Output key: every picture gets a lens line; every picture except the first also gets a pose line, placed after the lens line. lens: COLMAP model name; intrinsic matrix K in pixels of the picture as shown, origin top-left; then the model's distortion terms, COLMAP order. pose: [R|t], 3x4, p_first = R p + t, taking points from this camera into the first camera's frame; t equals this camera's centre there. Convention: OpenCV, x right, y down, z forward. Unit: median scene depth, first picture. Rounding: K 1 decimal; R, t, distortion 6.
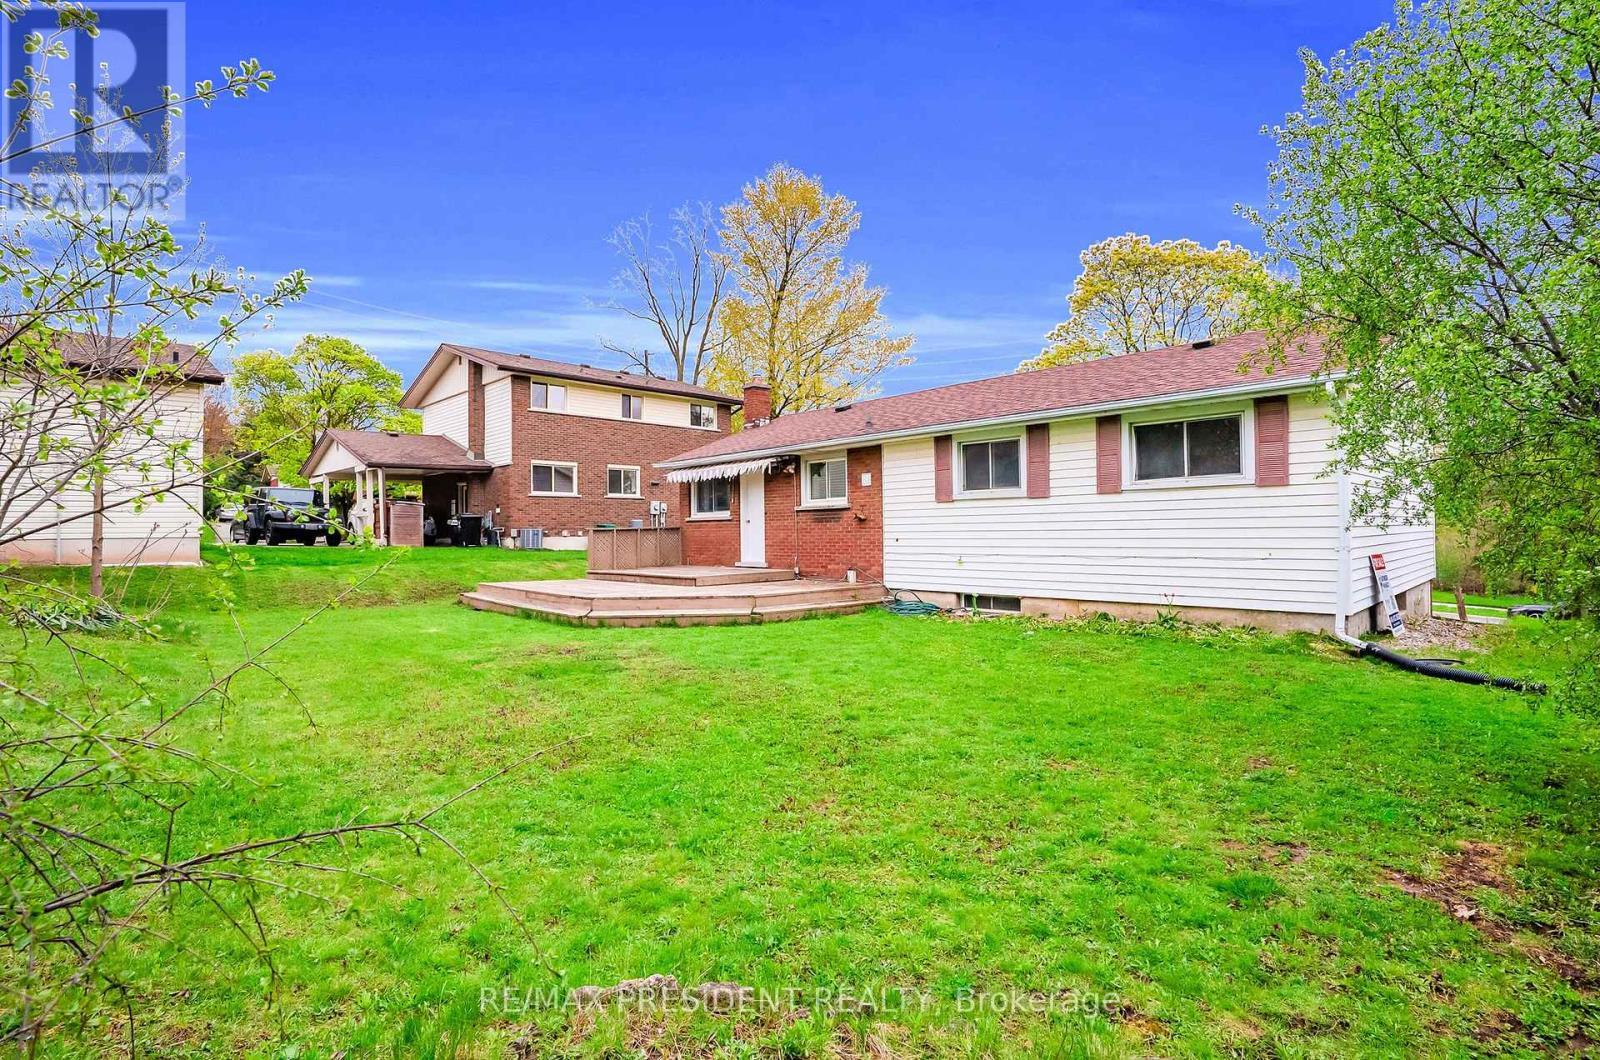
lens RADIAL K [[737.1, 0, 807.6], [0, 737.1, 528.4], [0, 0, 1]] dist [-0.003739, 0.001391]
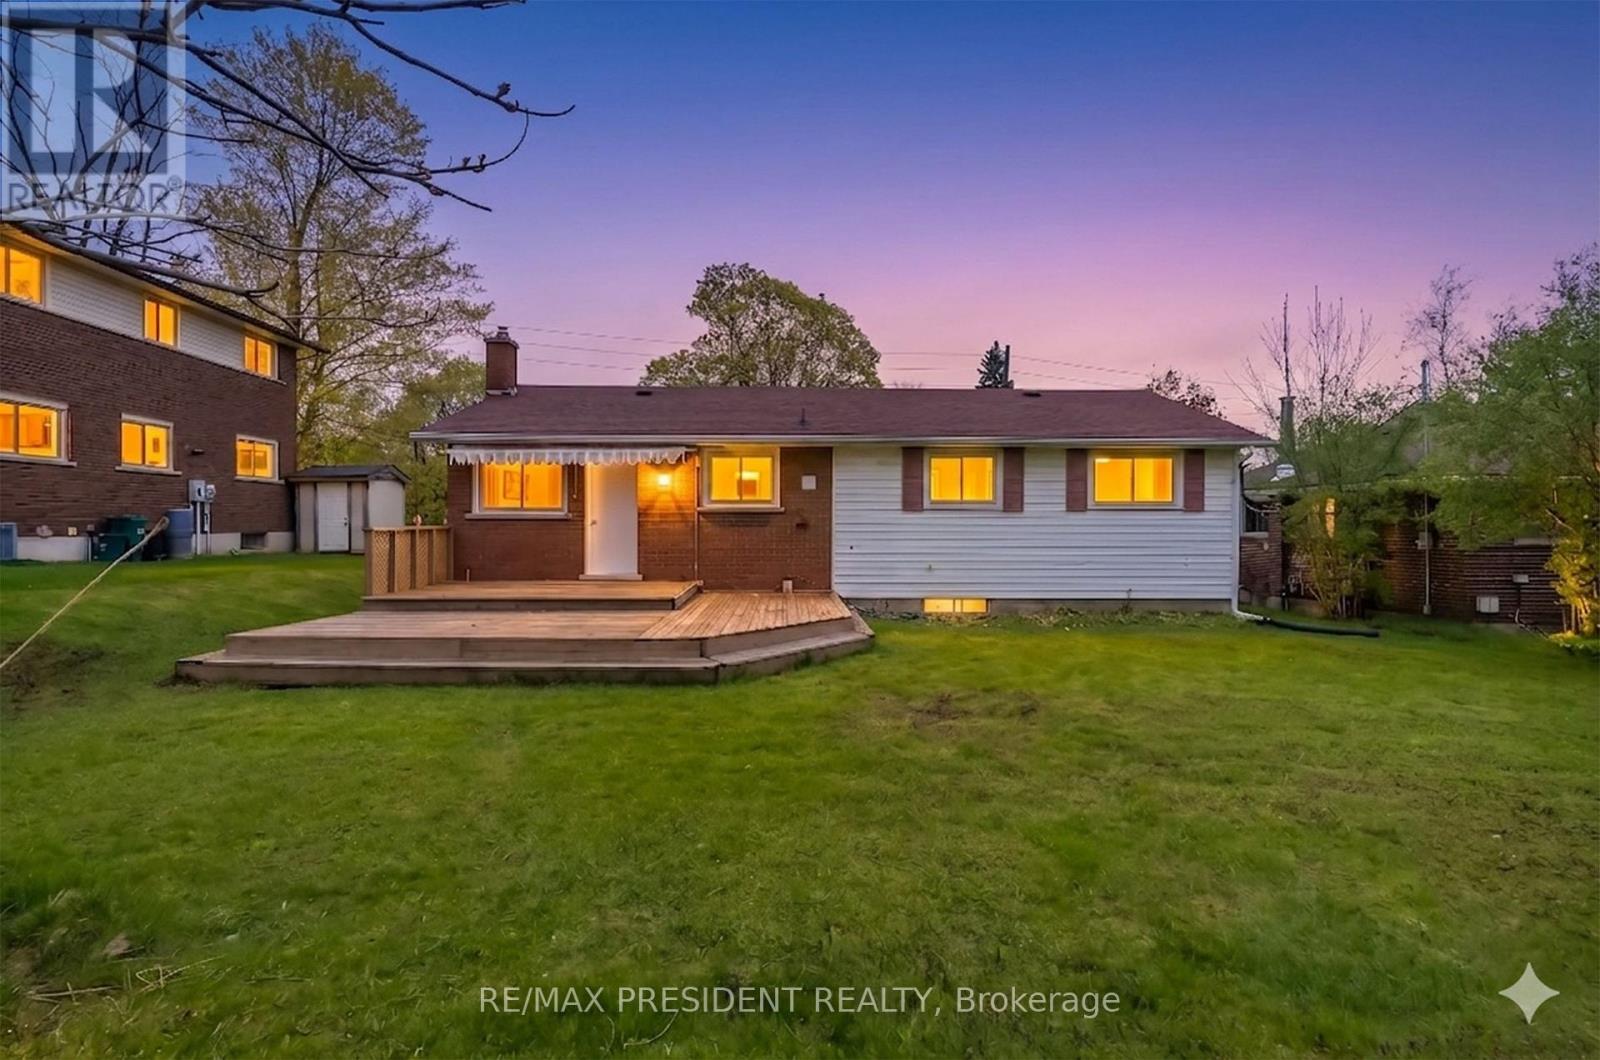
lens RADIAL K [[716.4, 0, 799.0], [0, 716.4, 524.2], [0, 0, 1]] dist [-0.000774, 0.000189]
pose [[0.692591, 0.009293, 0.721270, -0.366691], [-0.016034, 0.999868, 0.002513, -0.009824], [-0.721152, -0.013305, 0.692649, 0.233801]]
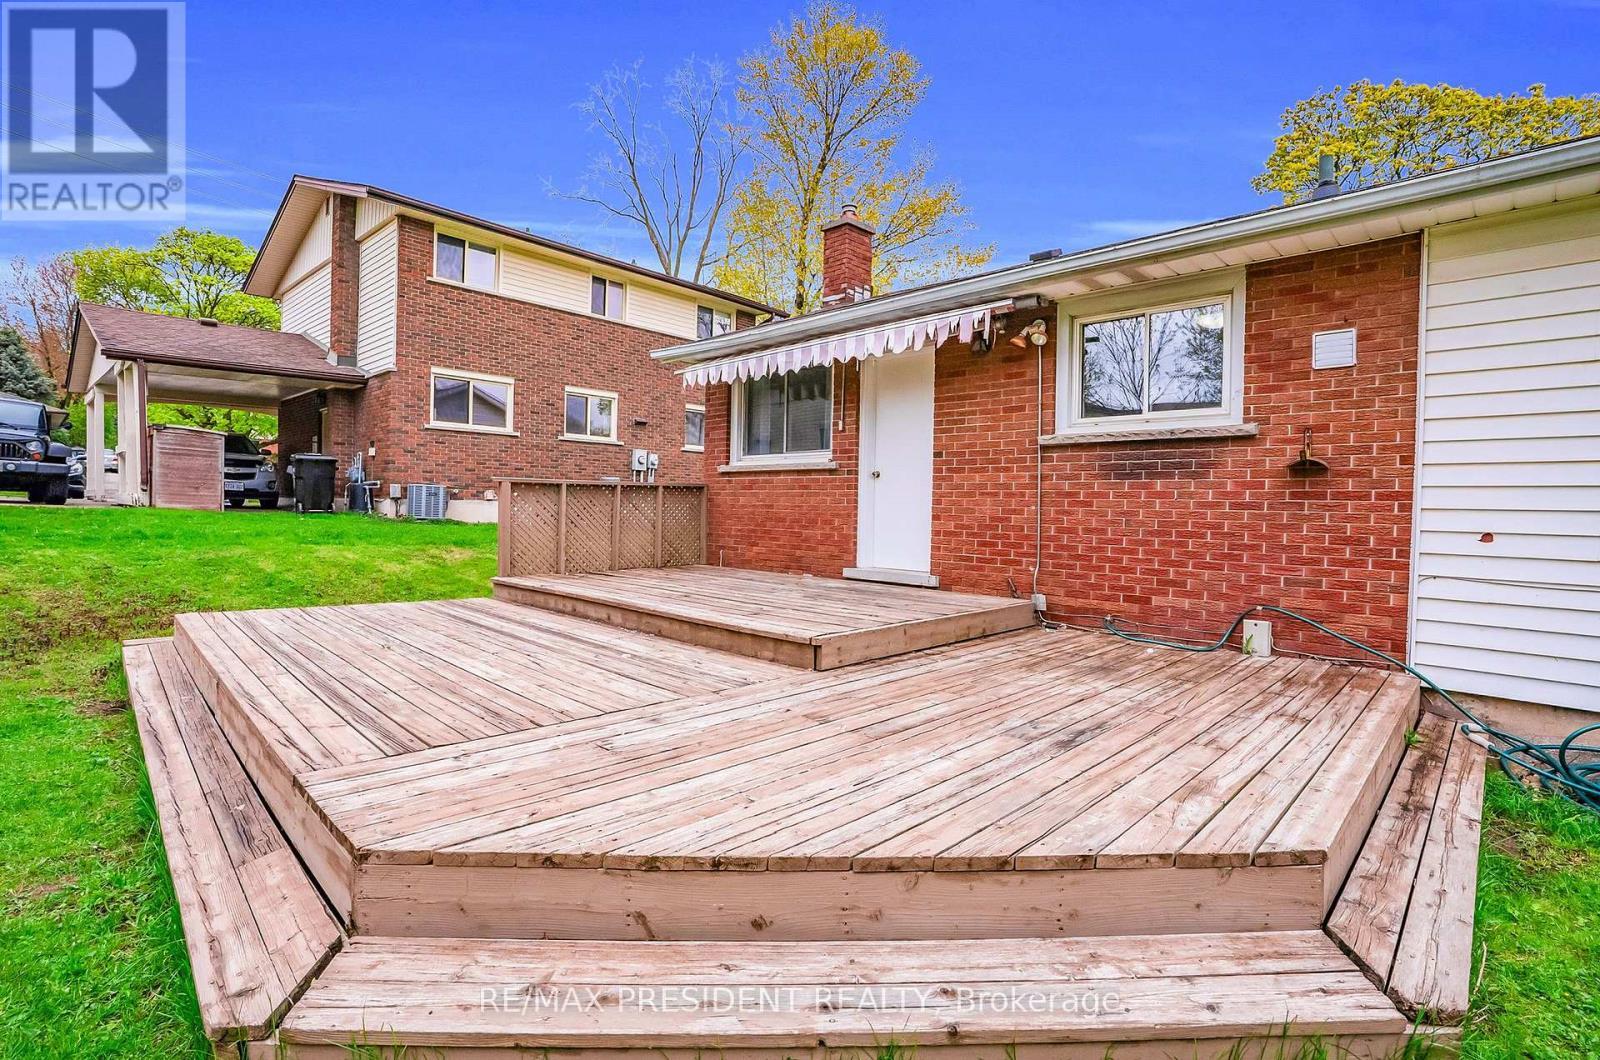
lens RADIAL K [[751.2, 0, 828.0], [0, 751.2, 537.8], [0, 0, 1]] dist [-0.056150, 0.023591]
pose [[0.997685, 0.030512, 0.060777, -0.101906], [-0.033156, 0.998525, 0.042985, 0.007255], [-0.059376, -0.044901, 0.997225, 0.425852]]
